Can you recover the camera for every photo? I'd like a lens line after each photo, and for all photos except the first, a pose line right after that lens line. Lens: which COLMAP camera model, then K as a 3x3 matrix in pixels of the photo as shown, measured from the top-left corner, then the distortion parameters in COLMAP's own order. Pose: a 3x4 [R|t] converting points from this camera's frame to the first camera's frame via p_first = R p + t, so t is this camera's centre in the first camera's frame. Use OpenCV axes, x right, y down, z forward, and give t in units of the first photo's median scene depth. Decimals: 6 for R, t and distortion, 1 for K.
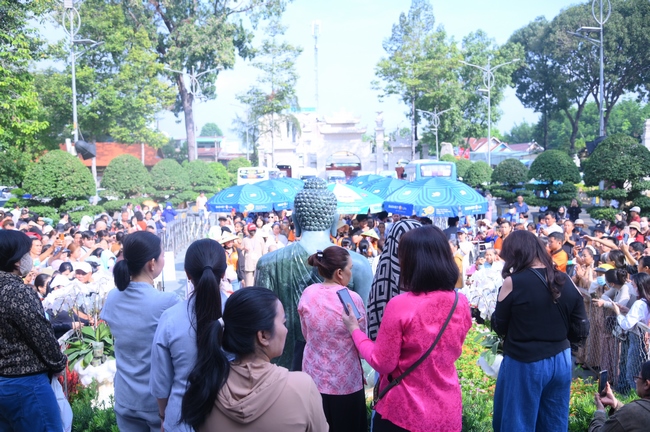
lens RADIAL K [[625.1, 0, 323.9], [0, 625.1, 217.4], [0, 0, 1]] dist [-0.013750, 0.000000]
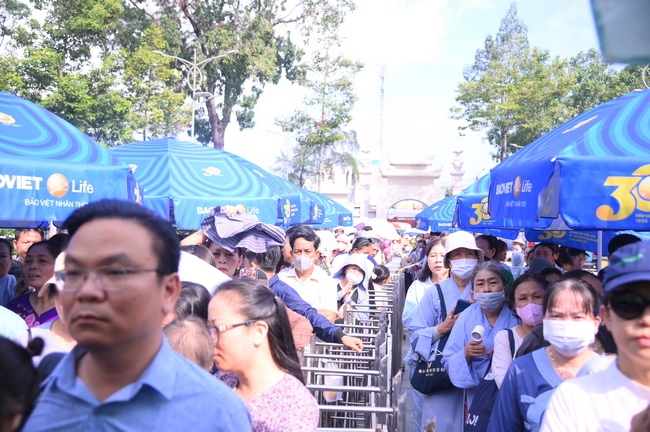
lens RADIAL K [[625.1, 0, 330.3], [0, 625.1, 219.0], [0, 0, 1]] dist [-0.013750, 0.000000]
pose [[0.994995, 0.038900, -0.092040, 0.004091], [-0.048099, 0.993831, -0.099936, 0.003010], [0.087584, 0.103863, 0.990728, 0.223839]]
